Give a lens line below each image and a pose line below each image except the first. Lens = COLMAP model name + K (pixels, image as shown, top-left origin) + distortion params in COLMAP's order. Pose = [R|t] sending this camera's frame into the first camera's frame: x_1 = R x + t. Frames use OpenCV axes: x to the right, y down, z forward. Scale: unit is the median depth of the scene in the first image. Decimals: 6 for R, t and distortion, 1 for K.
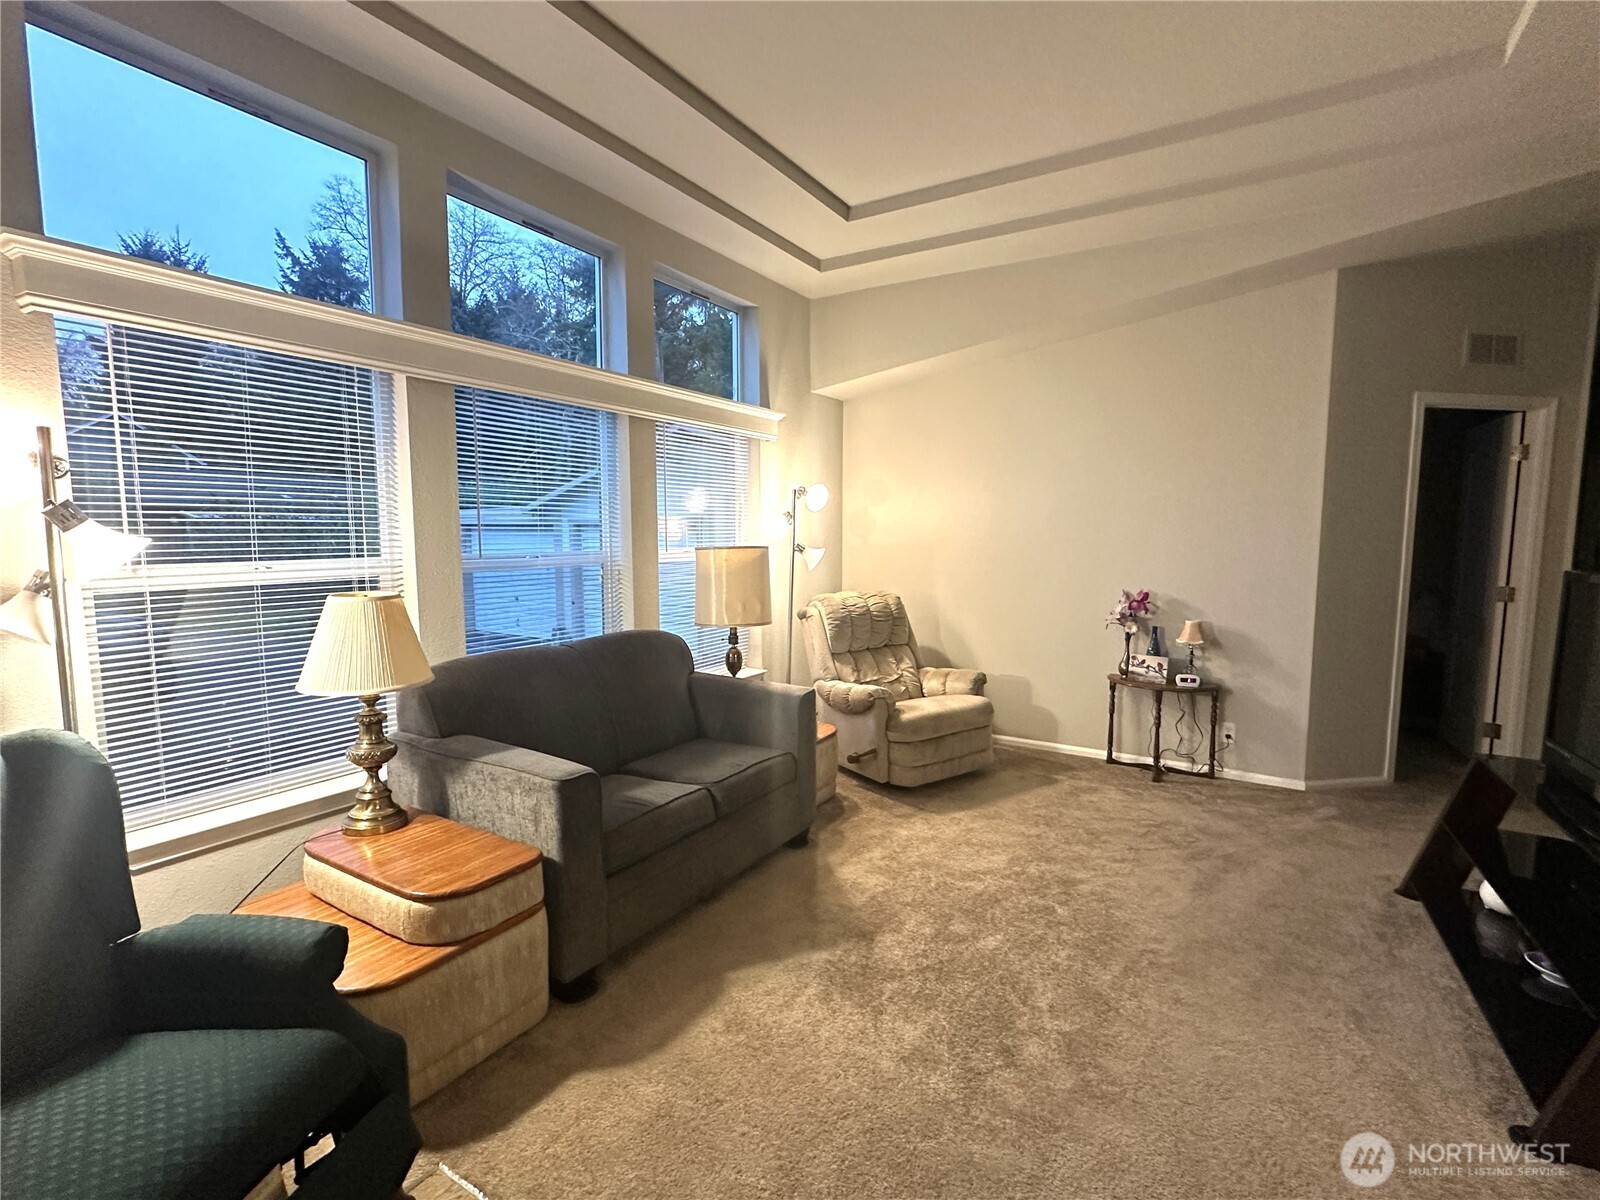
lens RADIAL K [[749.4, 0, 801.6], [0, 749.4, 603.5], [0, 0, 1]] dist [-0.005618, 0.000162]
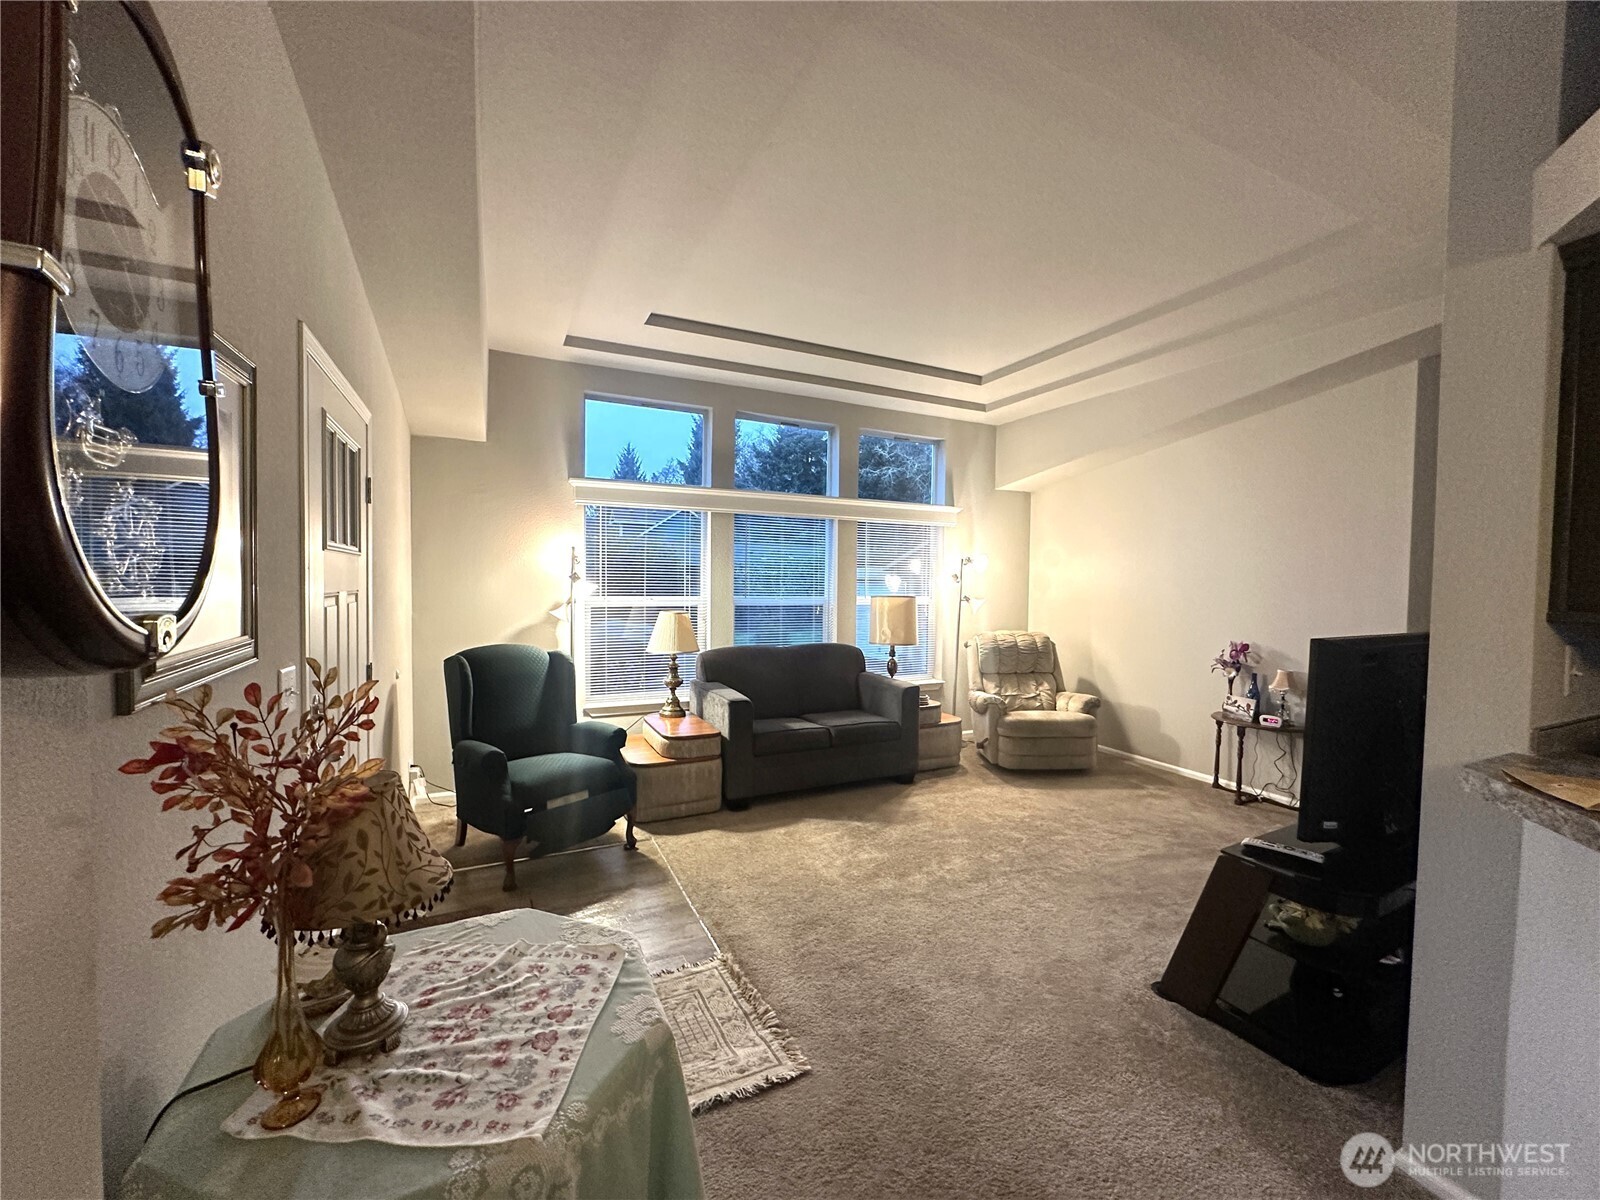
lens RADIAL K [[637.7, 0, 798.5], [0, 637.7, 599.7], [0, 0, 1]] dist [-0.001013, 0.000046]
pose [[0.839412, 0.025504, -0.542896, 0.478679], [-0.065409, 0.996379, -0.054326, 0.019412], [0.539545, 0.081112, 0.838041, -0.263118]]
